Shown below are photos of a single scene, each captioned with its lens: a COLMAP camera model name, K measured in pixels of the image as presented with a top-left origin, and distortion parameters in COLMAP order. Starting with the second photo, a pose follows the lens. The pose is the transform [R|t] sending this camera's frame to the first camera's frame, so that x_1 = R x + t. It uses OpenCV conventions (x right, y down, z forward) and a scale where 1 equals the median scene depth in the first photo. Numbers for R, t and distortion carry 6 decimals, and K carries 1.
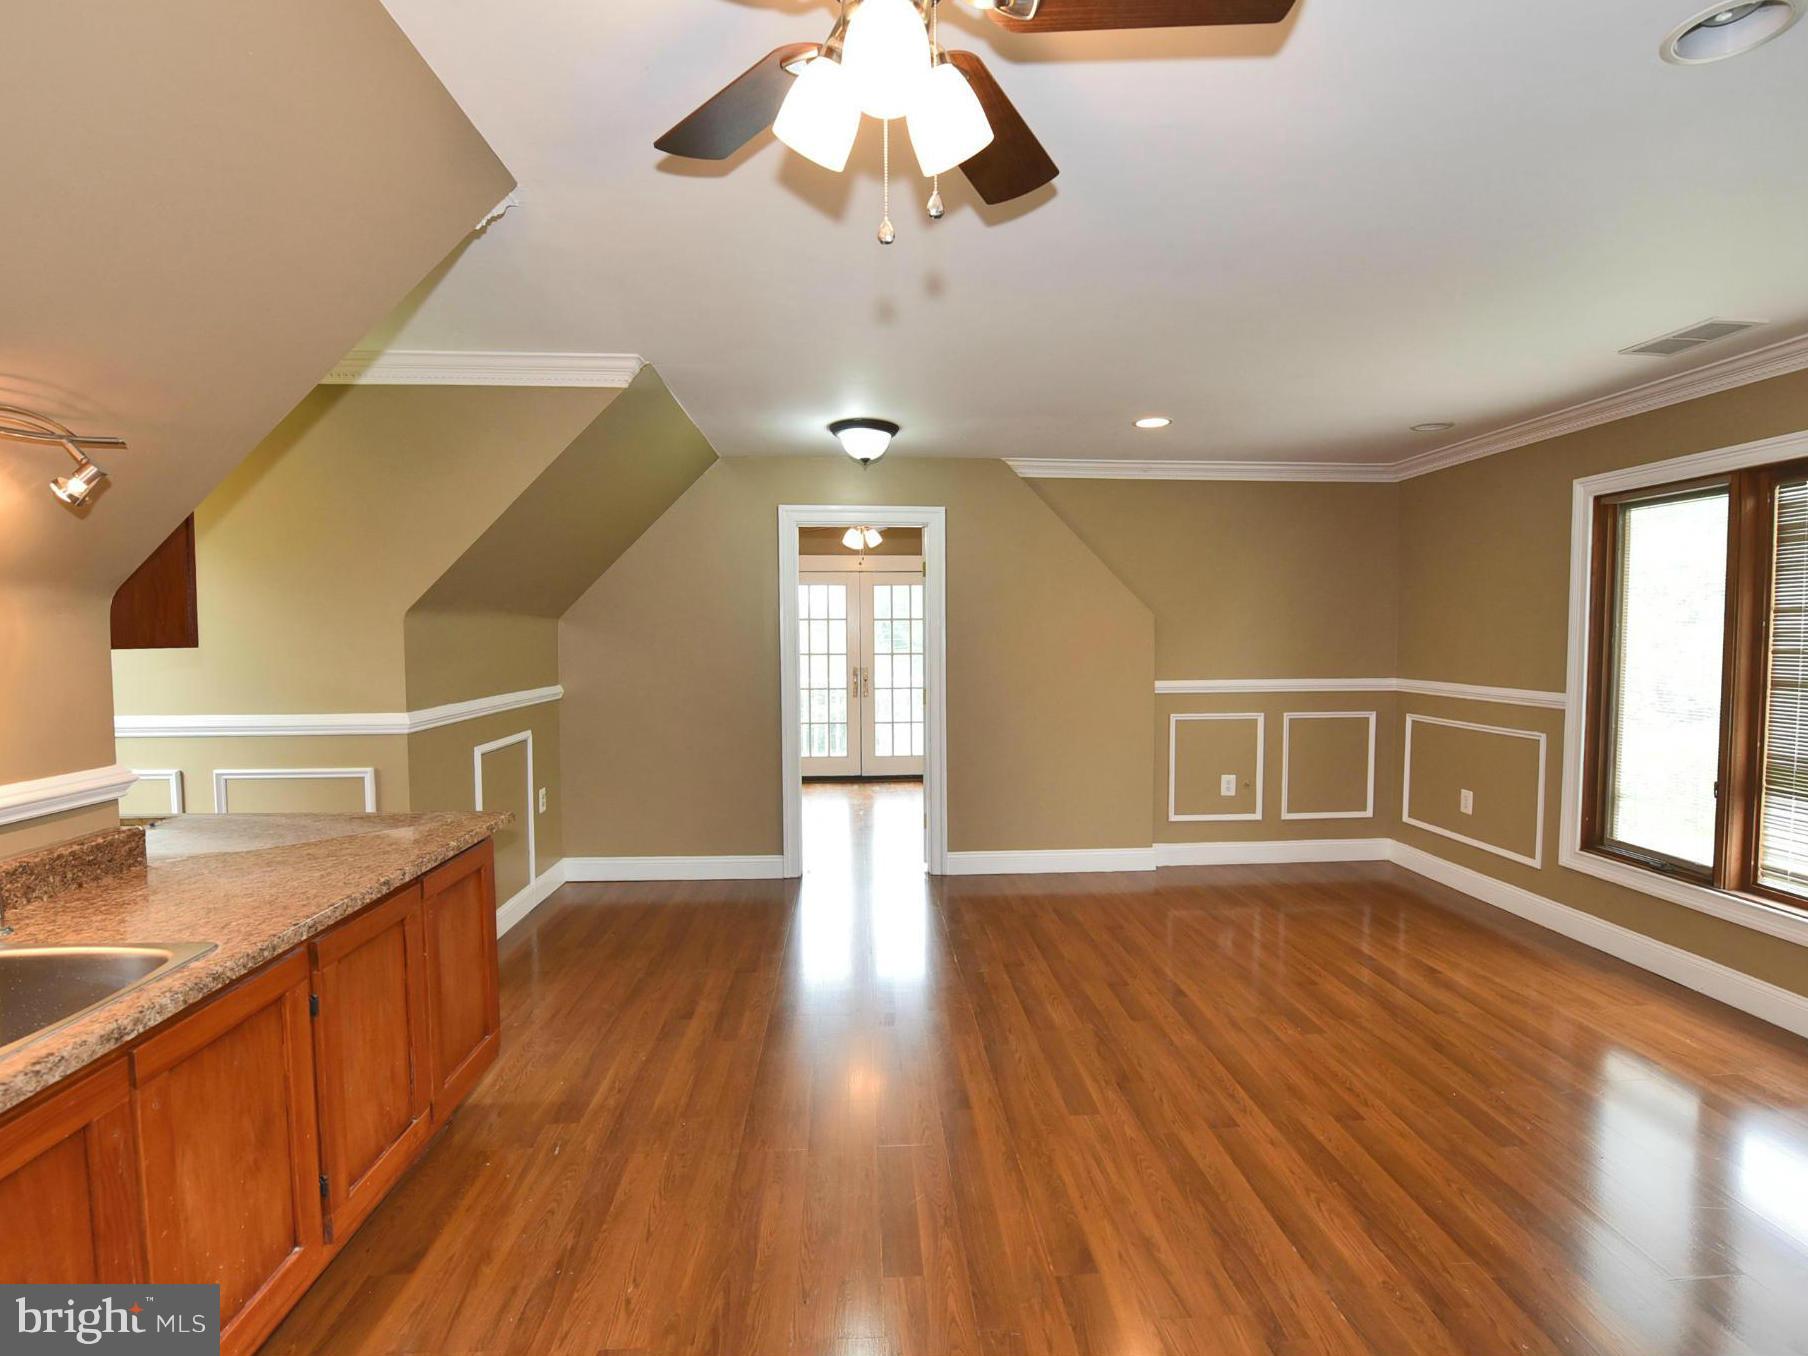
lens RADIAL K [[840.8, 0, 902.1], [0, 840.8, 675.7], [0, 0, 1]] dist [-0.005954, -0.003959]
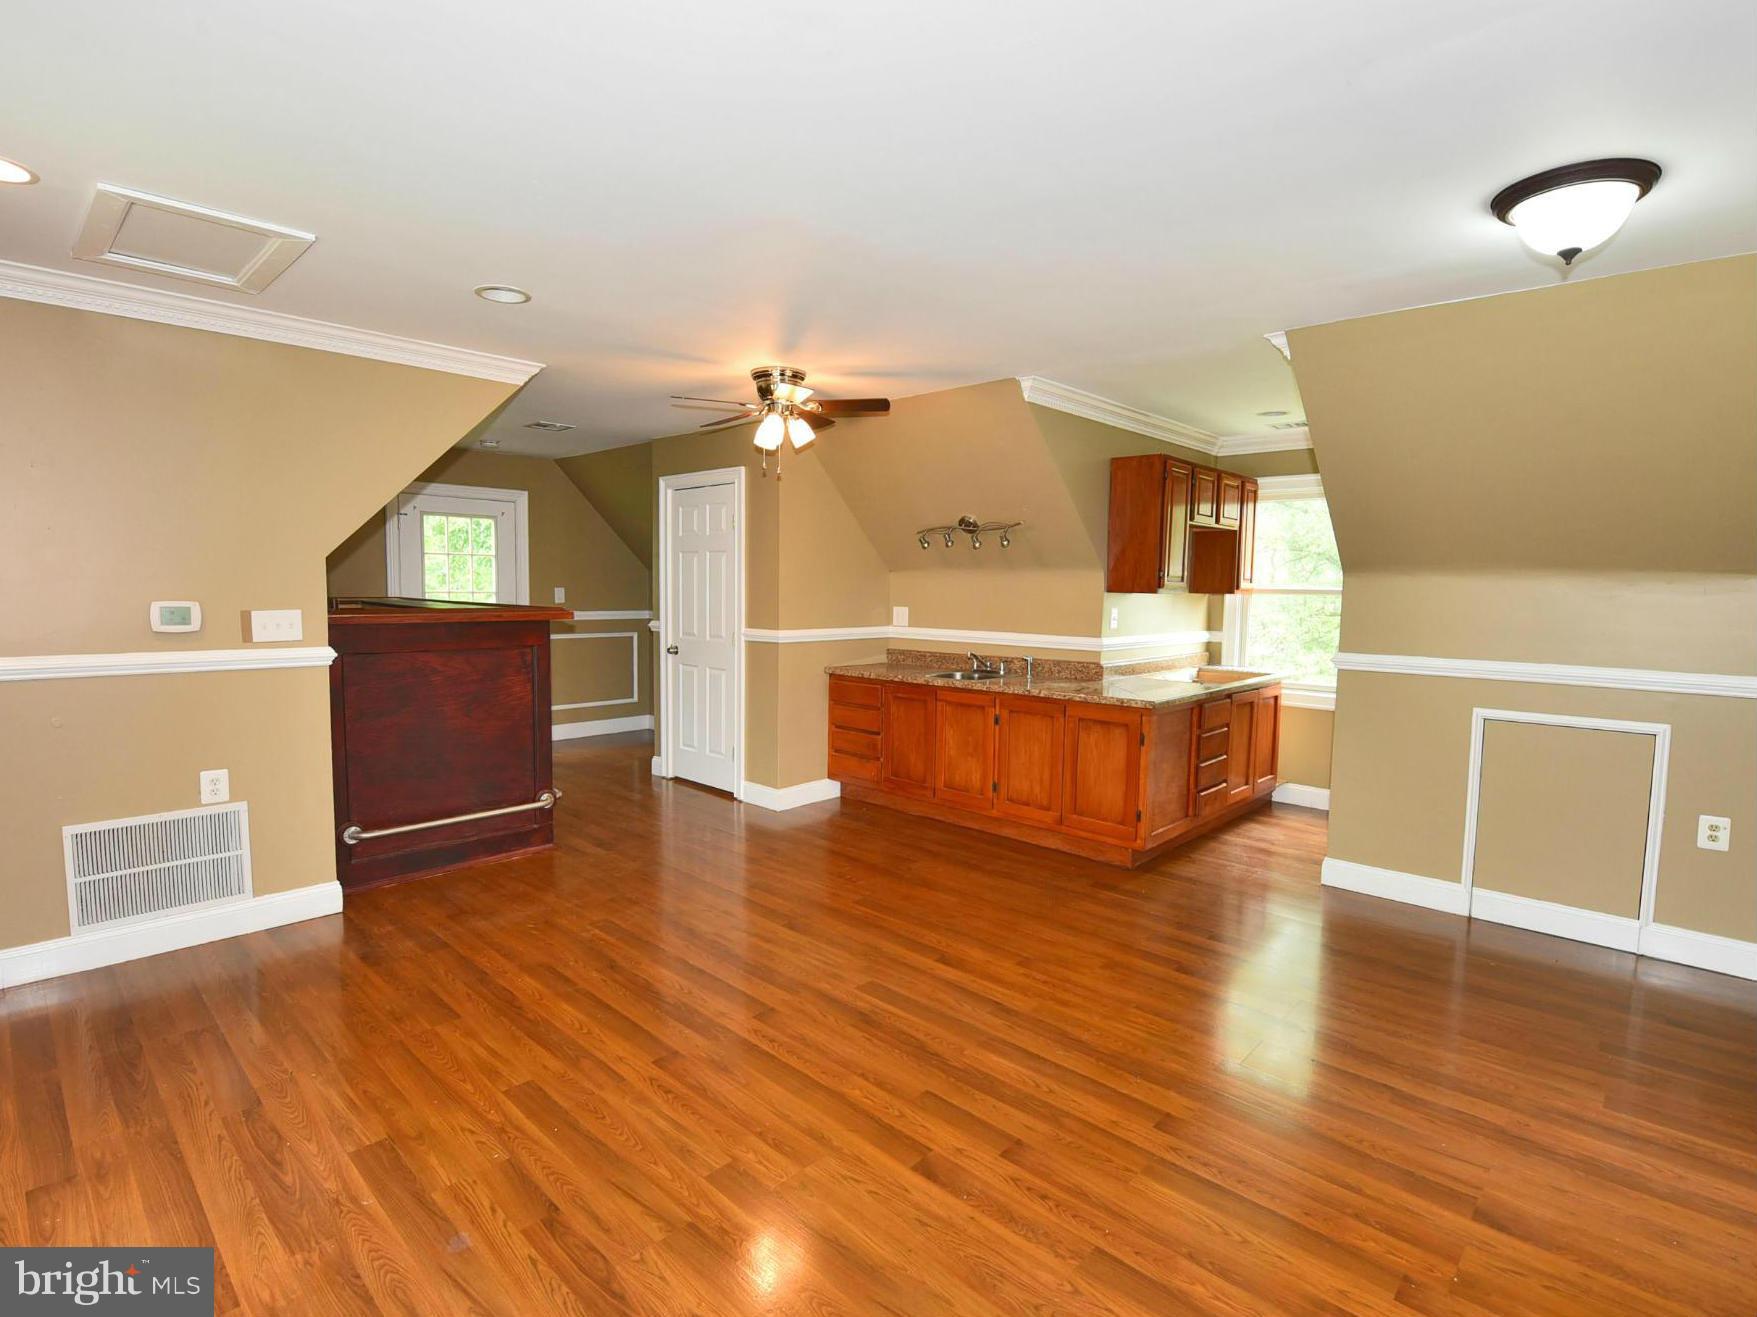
lens RADIAL K [[817.0, 0, 879.3], [0, 817.0, 654.5], [0, 0, 1]] dist [-0.005954, -0.003959]
pose [[-0.713154, 0.054502, -0.698886, 0.964891], [-0.045753, 0.991228, 0.123987, -0.090326], [0.699513, 0.120398, -0.704405, 1.729615]]
